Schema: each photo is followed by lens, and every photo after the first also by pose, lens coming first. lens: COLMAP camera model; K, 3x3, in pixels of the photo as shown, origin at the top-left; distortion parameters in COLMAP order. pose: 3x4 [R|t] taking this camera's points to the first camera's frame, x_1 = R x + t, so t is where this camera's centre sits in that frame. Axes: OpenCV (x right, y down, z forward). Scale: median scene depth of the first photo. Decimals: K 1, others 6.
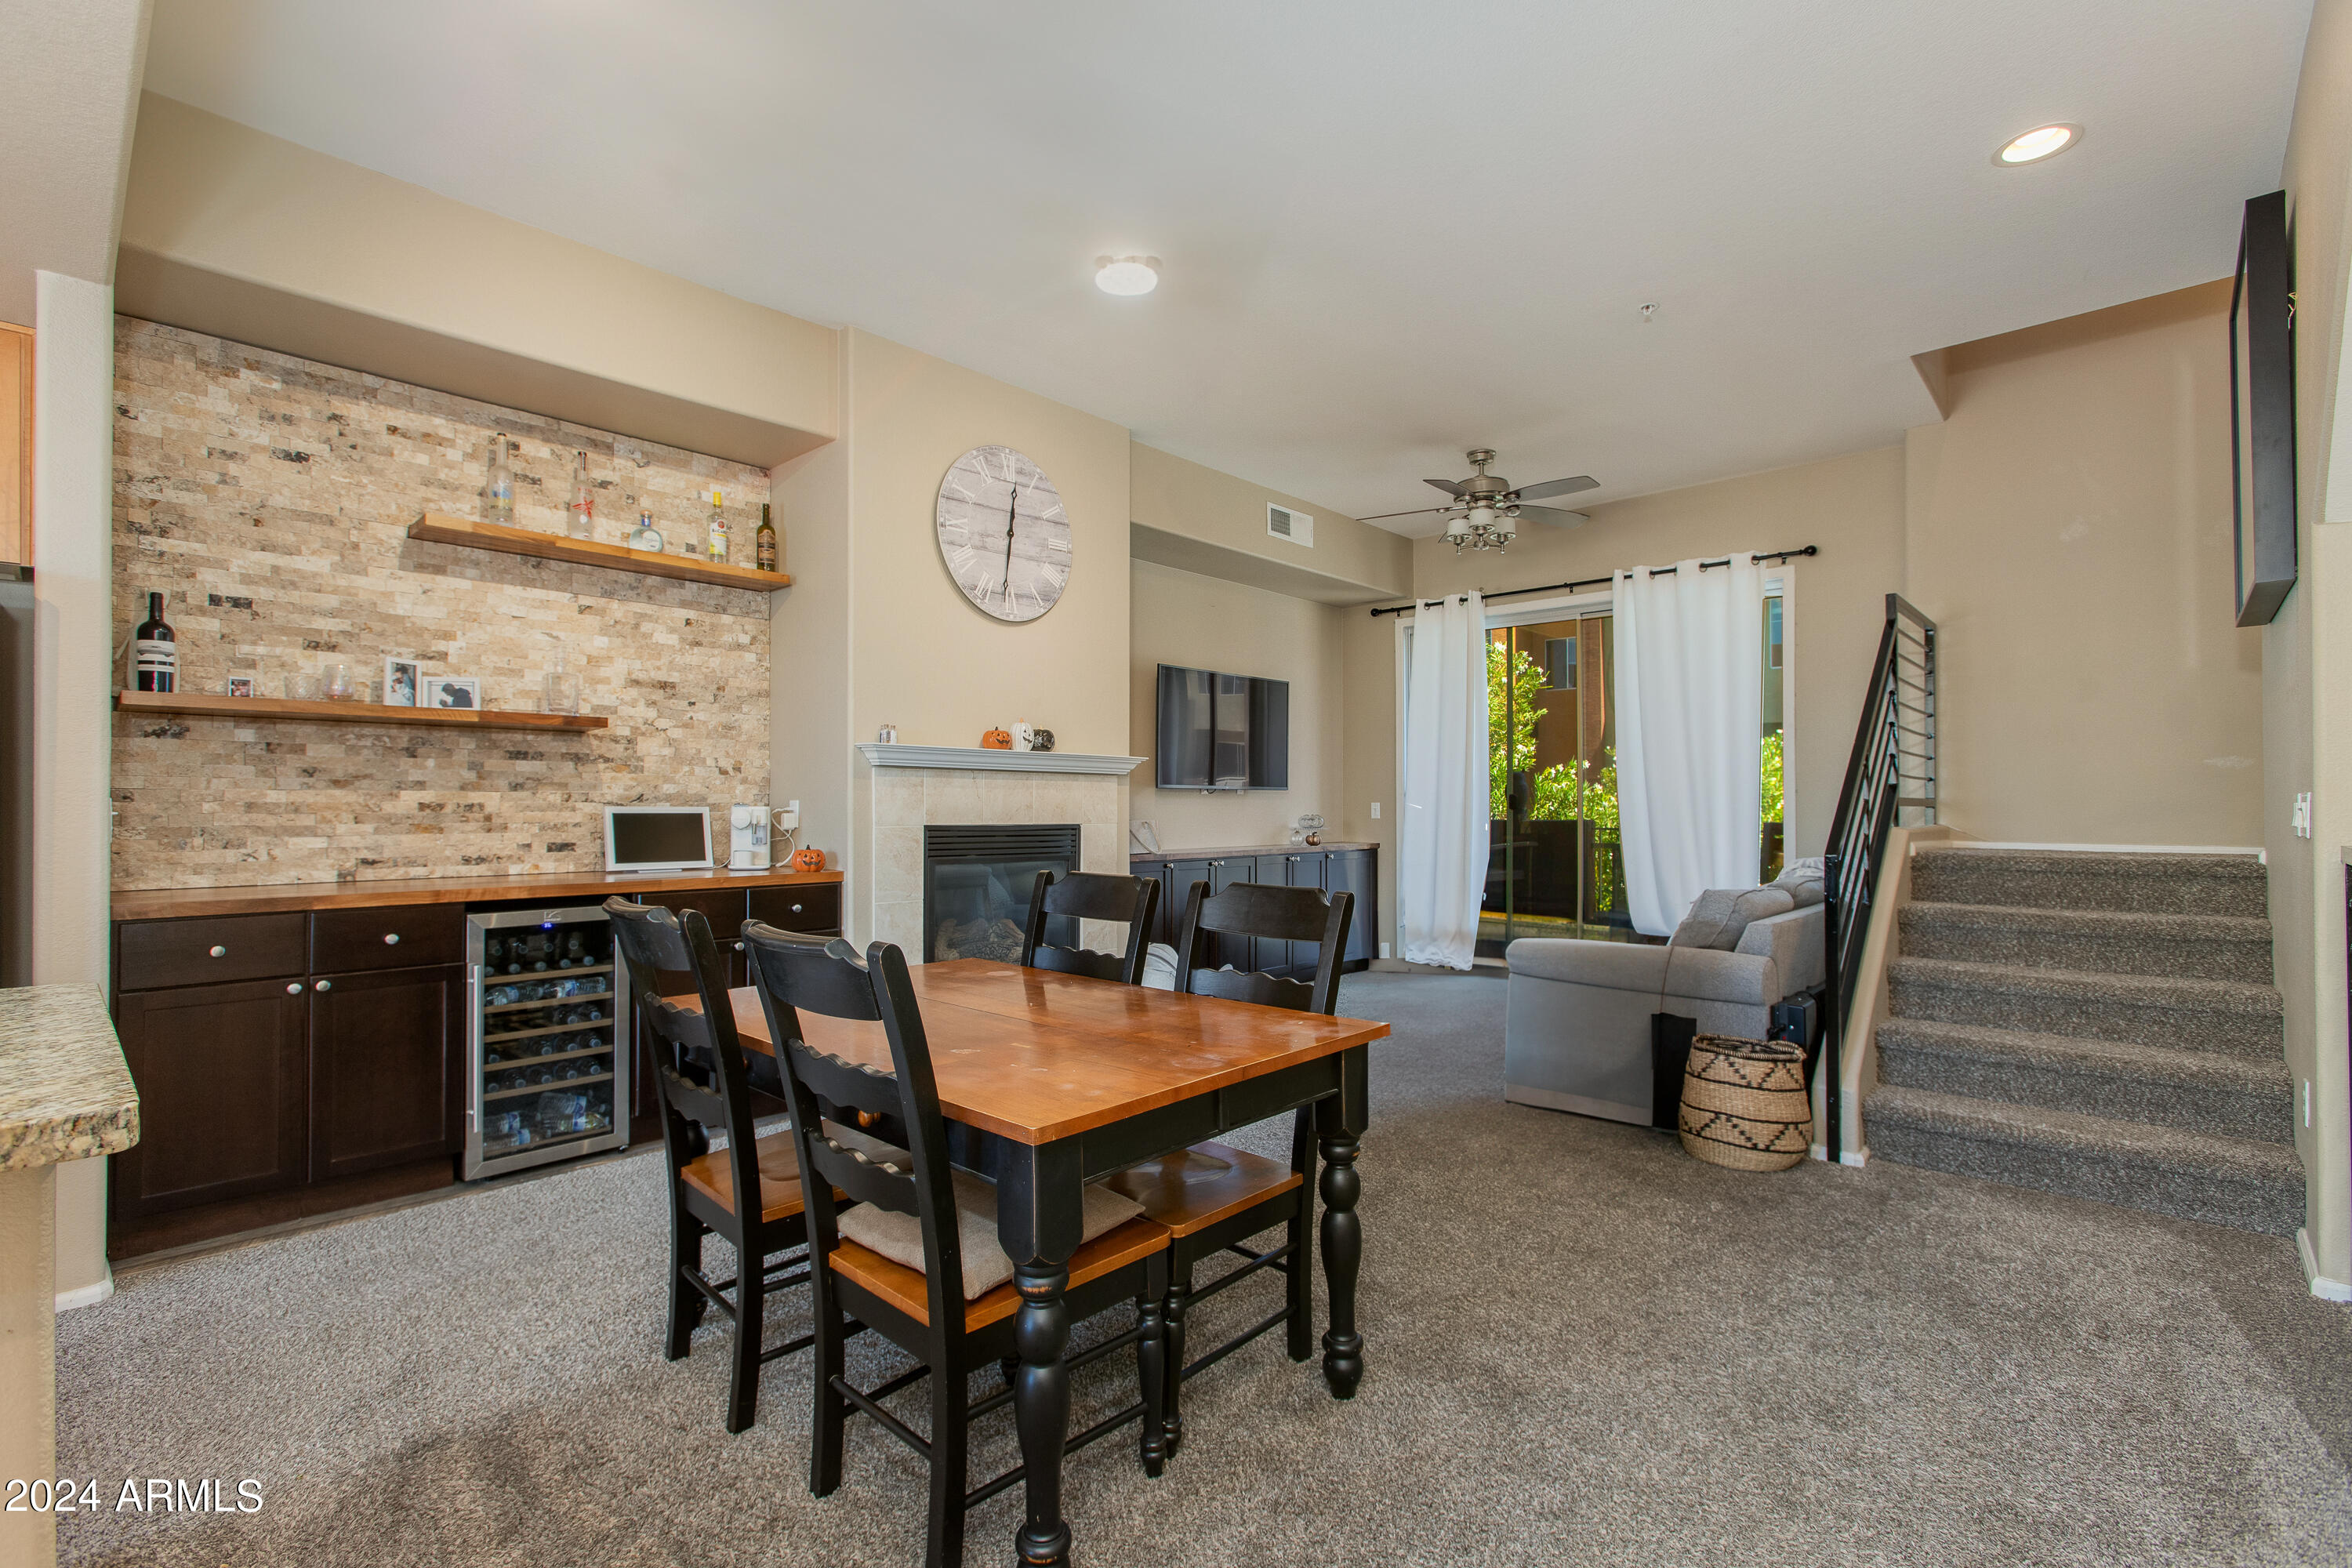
lens RADIAL K [[1060.1, 0, 1188.3], [0, 1060.1, 785.4], [0, 0, 1]] dist [0.000798, 0.000446]
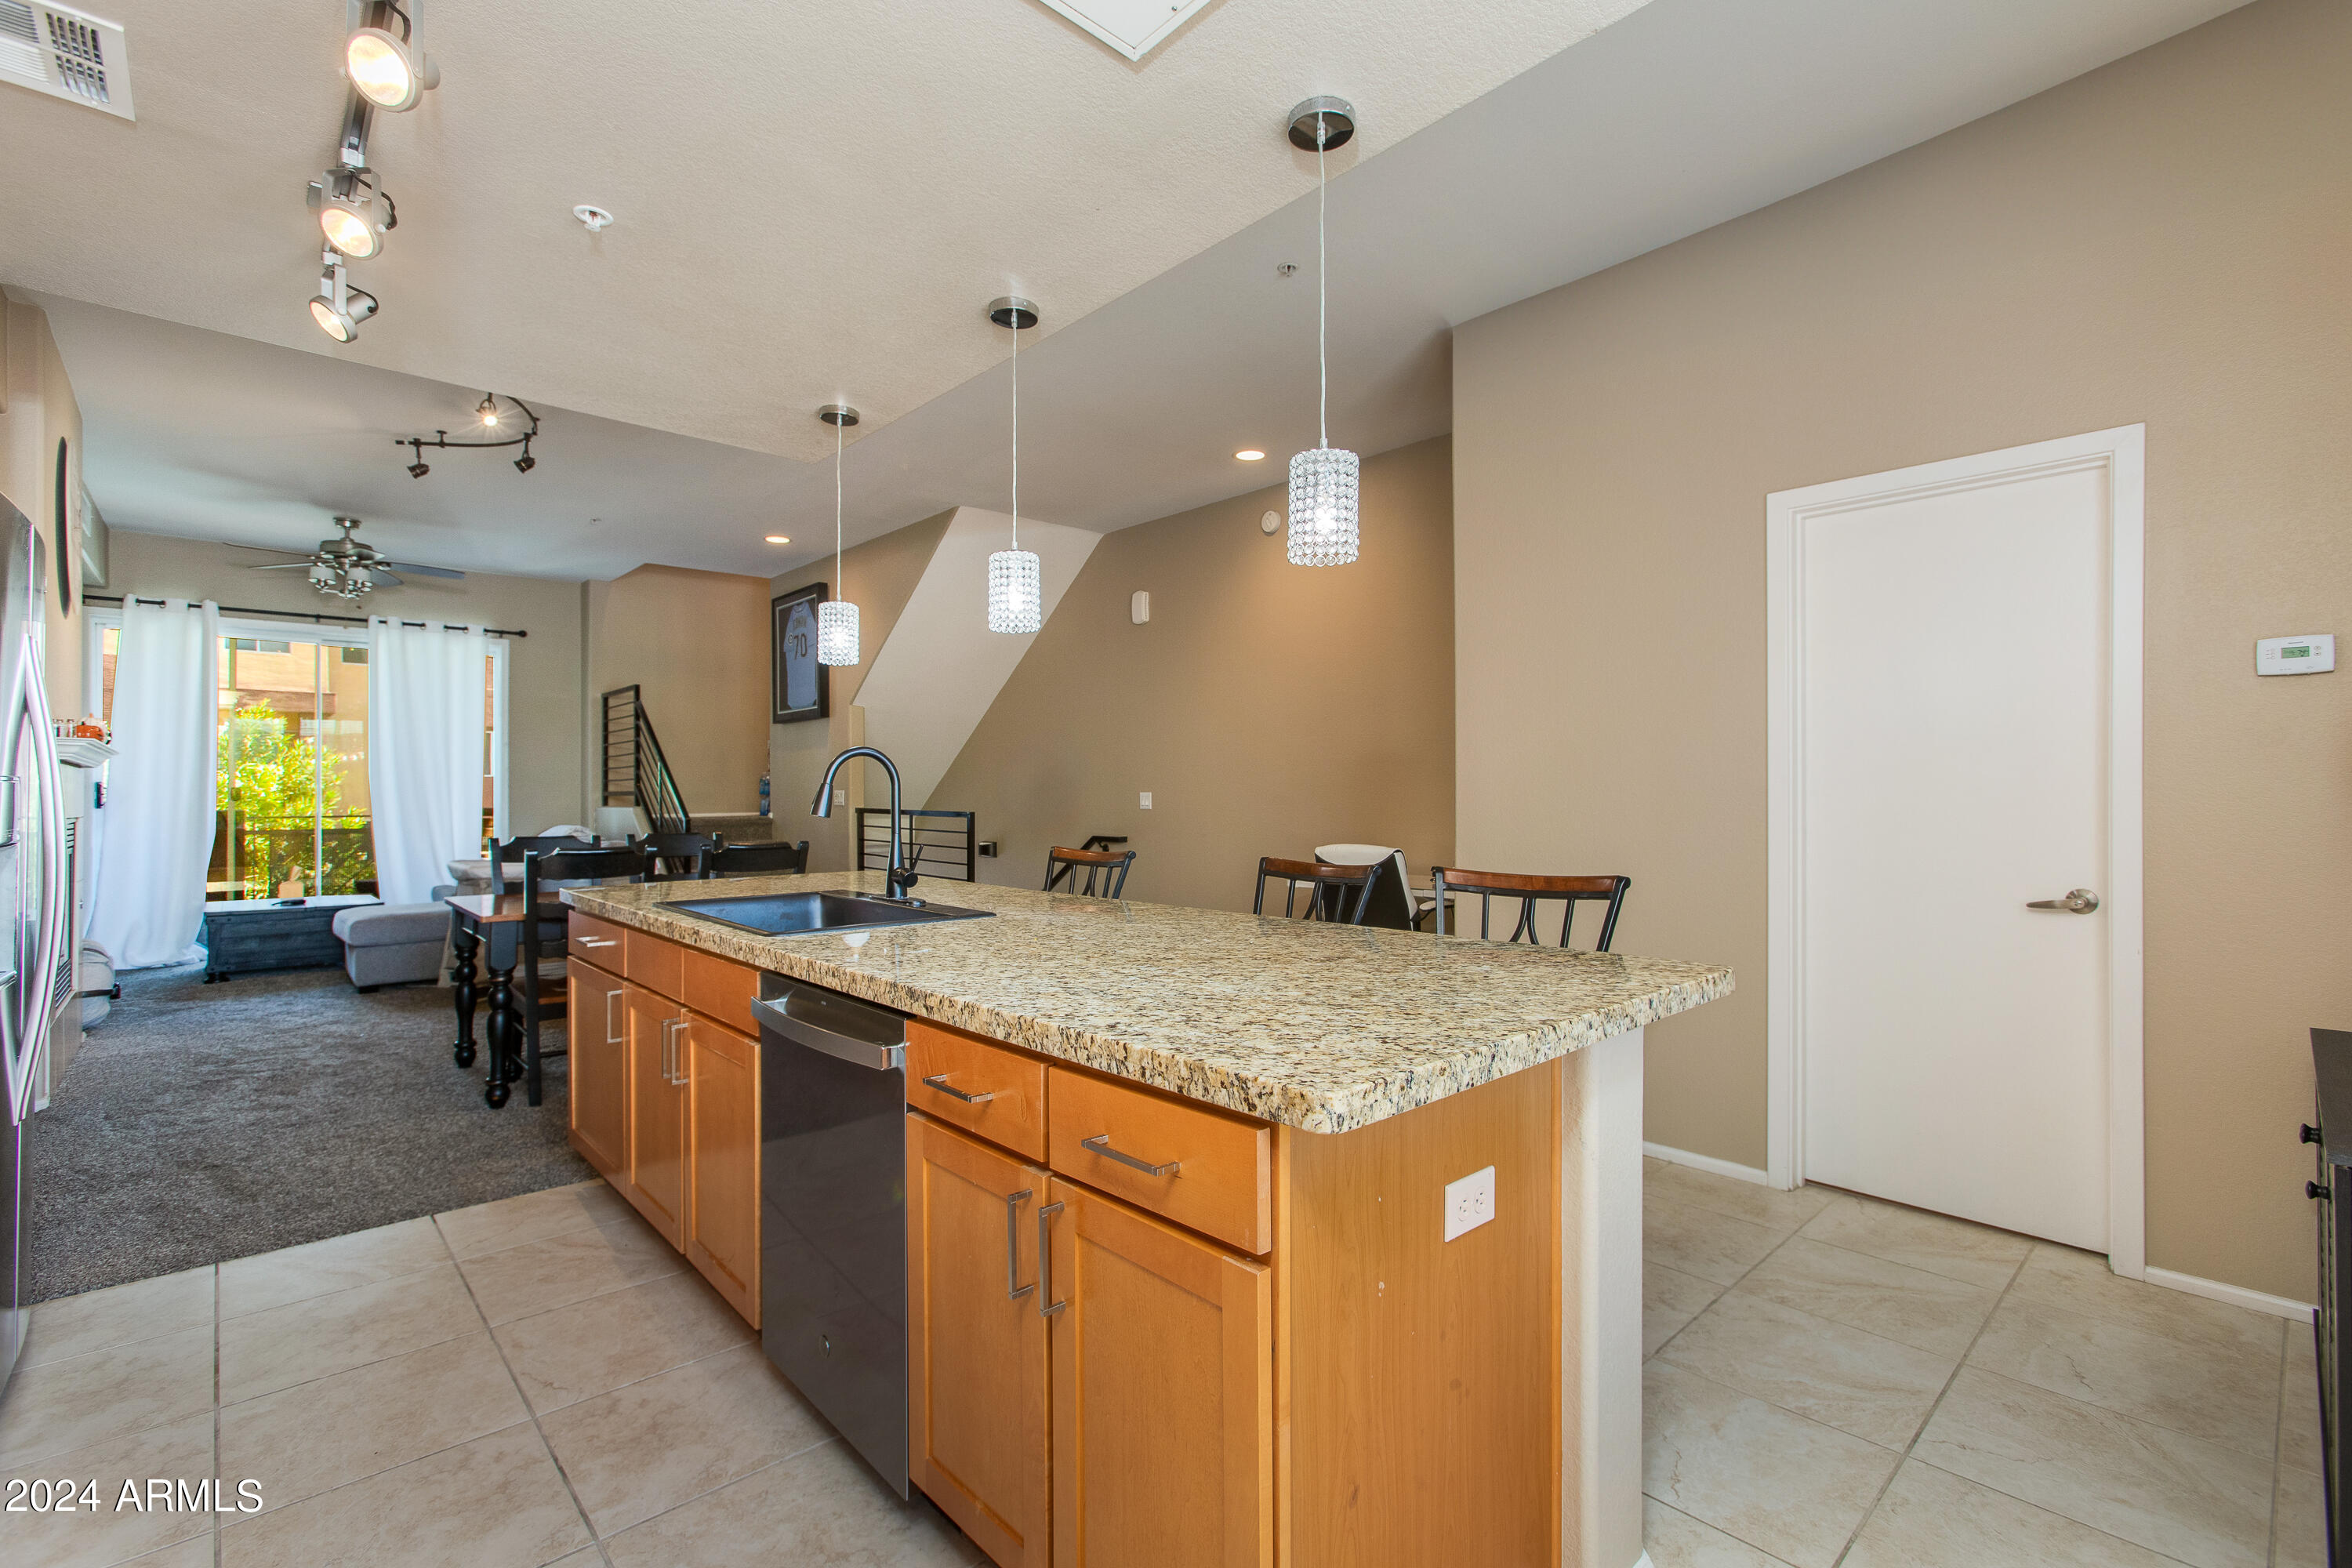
lens RADIAL K [[1045.4, 0, 1171.4], [0, 1045.4, 806.9], [0, 0, 1]] dist [-0.001770, -0.000320]
pose [[0.113438, -0.014505, 0.993439, -0.863395], [-0.014020, 0.999770, 0.016199, -0.003448], [-0.993446, -0.015766, 0.113209, -0.134717]]
